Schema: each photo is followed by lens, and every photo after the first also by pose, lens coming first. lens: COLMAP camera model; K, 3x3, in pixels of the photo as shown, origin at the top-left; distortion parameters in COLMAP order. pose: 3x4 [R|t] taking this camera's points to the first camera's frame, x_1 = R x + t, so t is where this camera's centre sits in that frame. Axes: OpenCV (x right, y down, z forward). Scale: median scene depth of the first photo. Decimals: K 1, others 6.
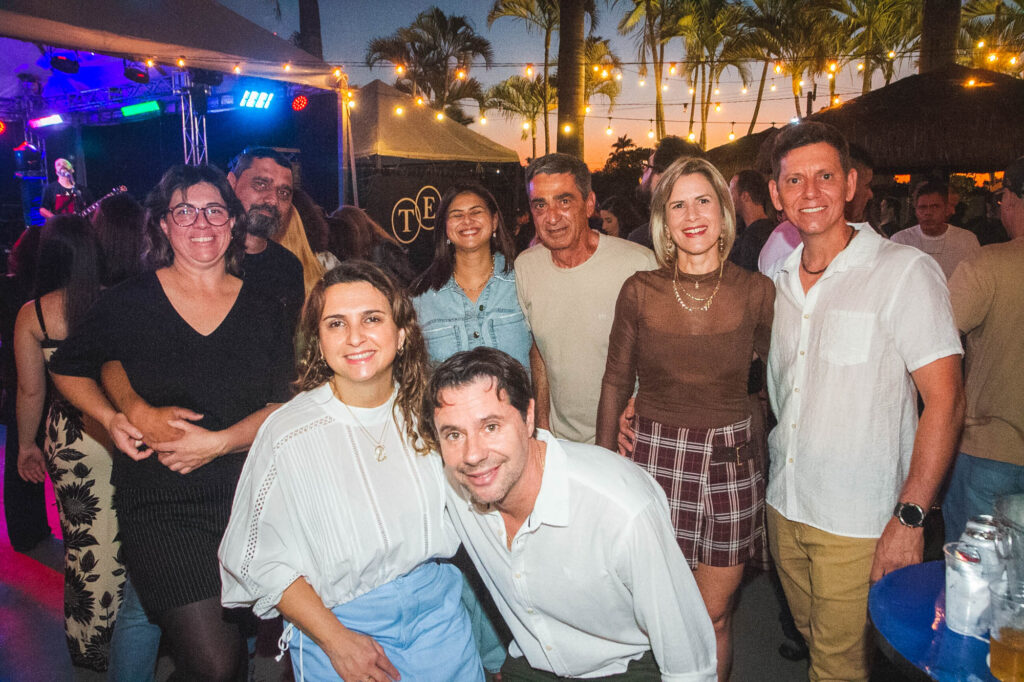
lens RADIAL K [[796.8, 0, 519.0], [0, 796.8, 343.0], [0, 0, 1]] dist [-0.038563, 0.017525]
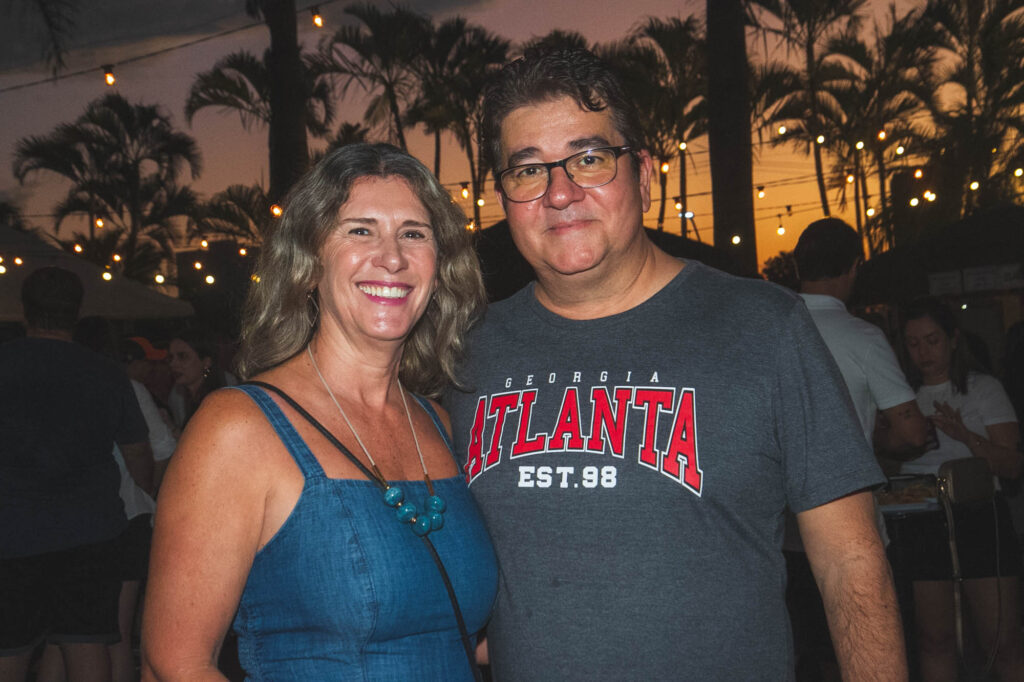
lens RADIAL K [[1539.5, 0, 514.2], [0, 1539.5, 342.0], [0, 0, 1]] dist [0.241255, 0.000000]
pose [[0.995895, -0.064273, 0.063738, 0.183762], [0.074752, 0.981062, -0.178691, 0.078233], [-0.051046, 0.182721, 0.981839, -0.423206]]
